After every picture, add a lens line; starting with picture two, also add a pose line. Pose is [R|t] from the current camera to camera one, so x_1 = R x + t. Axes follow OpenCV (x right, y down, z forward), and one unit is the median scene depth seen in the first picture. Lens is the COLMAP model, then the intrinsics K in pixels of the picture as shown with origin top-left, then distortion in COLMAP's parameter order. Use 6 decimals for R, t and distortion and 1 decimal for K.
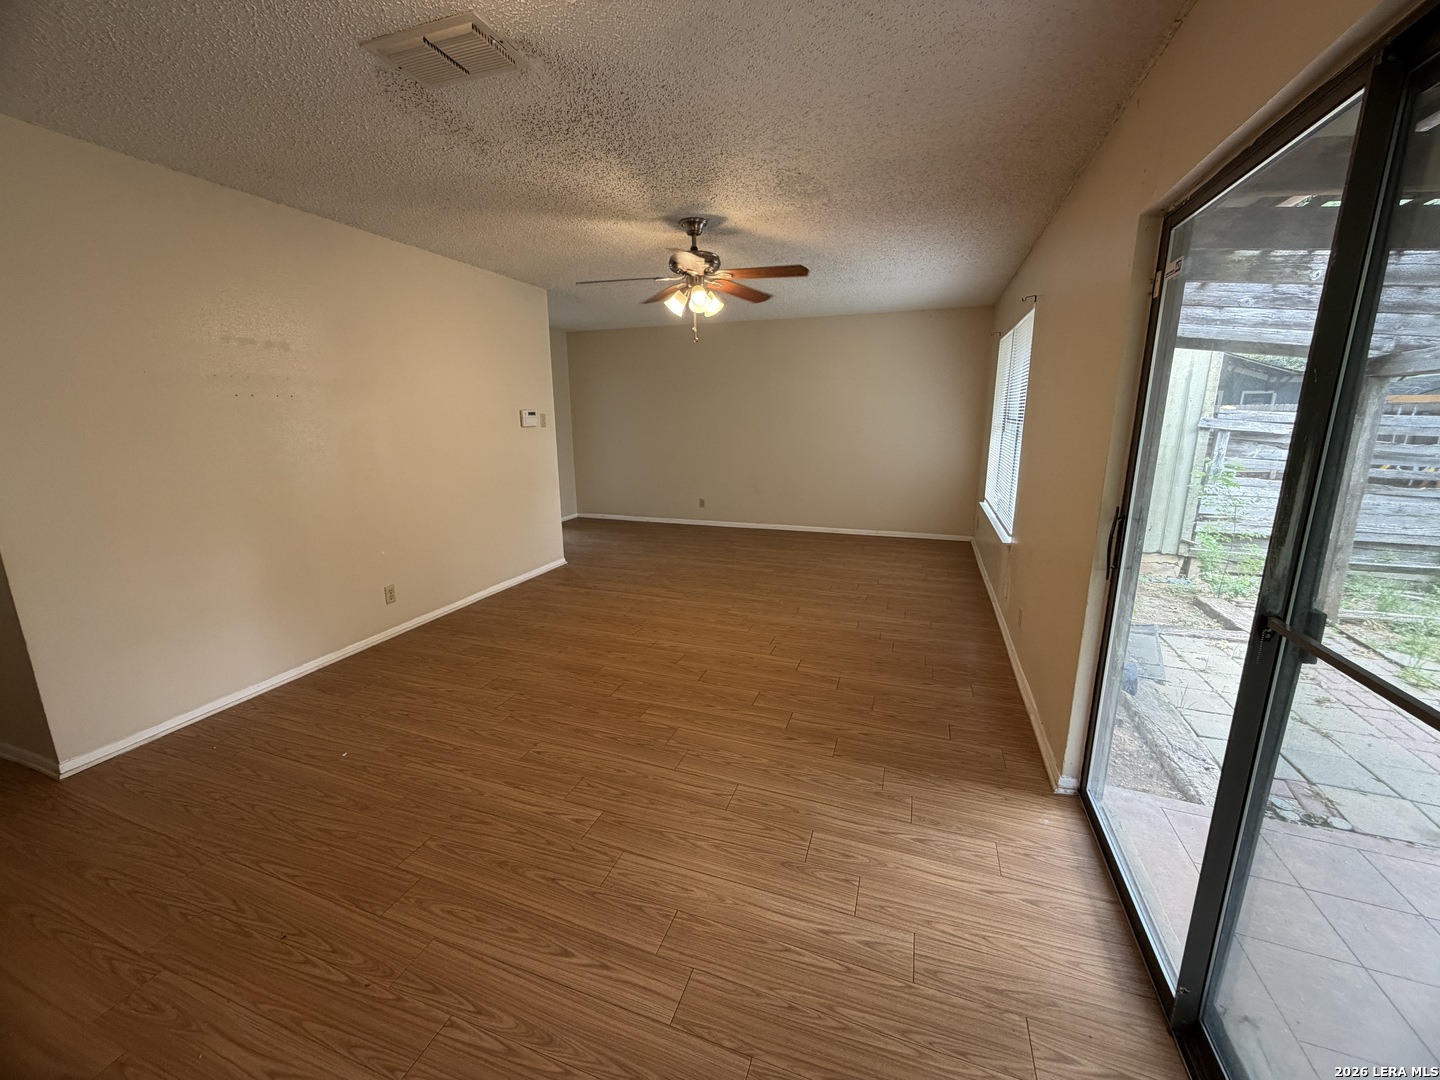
lens RADIAL K [[575.6, 0, 720.0], [0, 575.6, 540.0], [0, 0, 1]] dist [-0.005580, -0.000097]
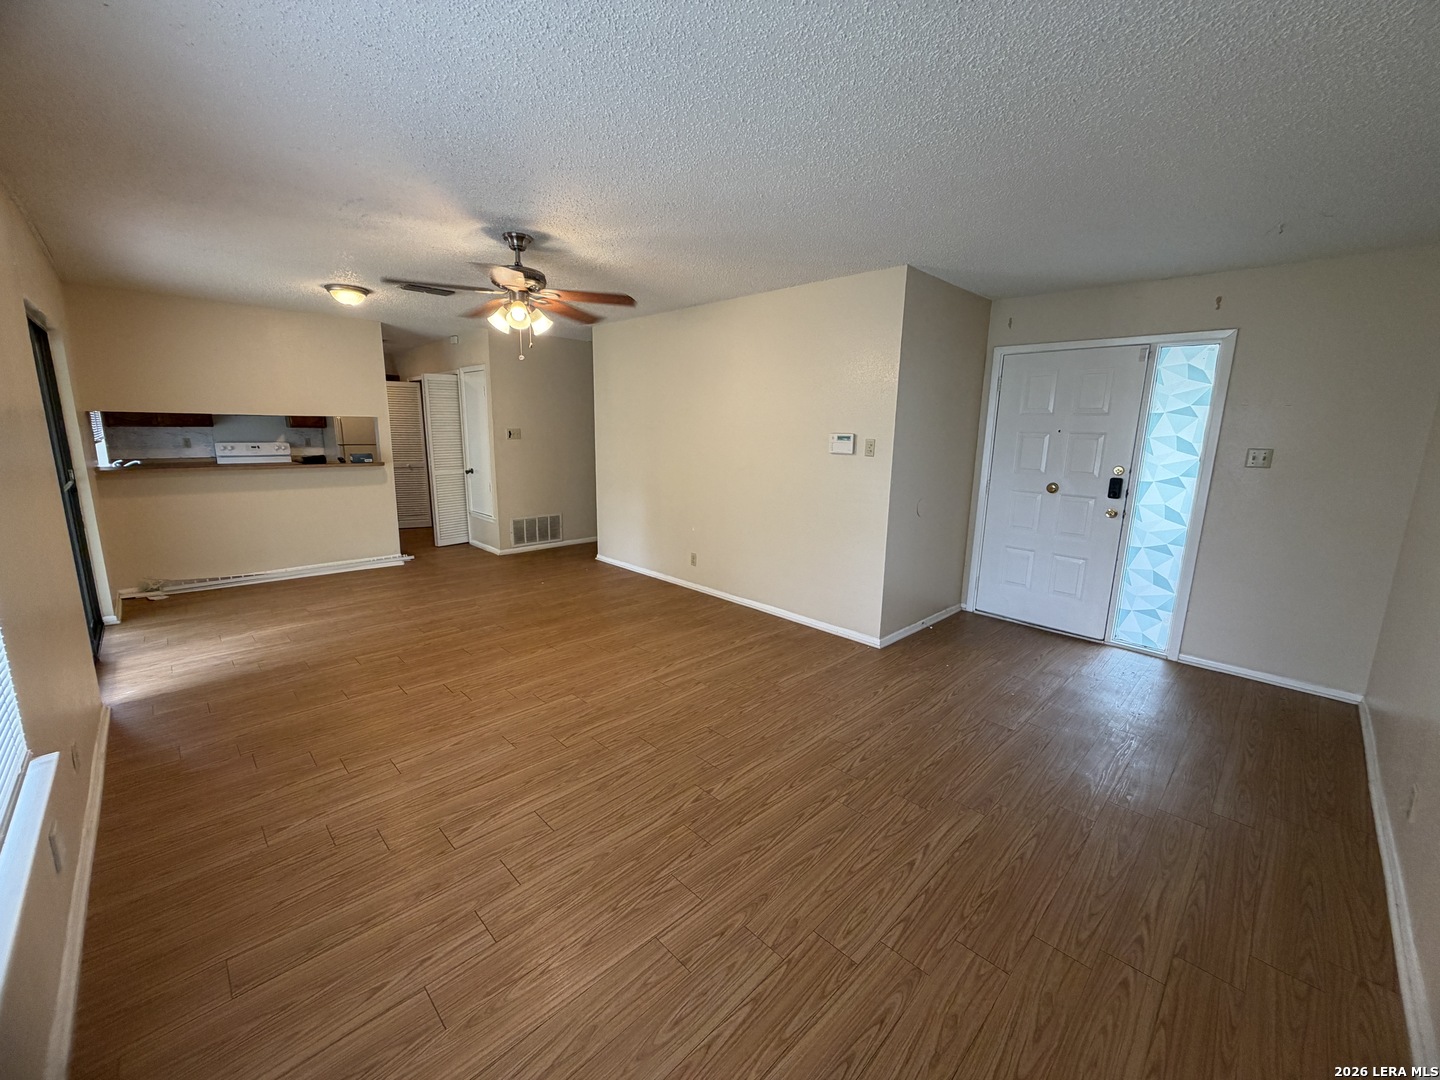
lens RADIAL K [[575.6, 0, 720.0], [0, 575.6, 540.0], [0, 0, 1]] dist [-0.005580, -0.000097]
pose [[-0.442817, 0.168883, -0.880563, 0.582236], [-0.213164, 0.934112, 0.286349, -0.336597], [0.870904, 0.314505, -0.377641, 1.434275]]
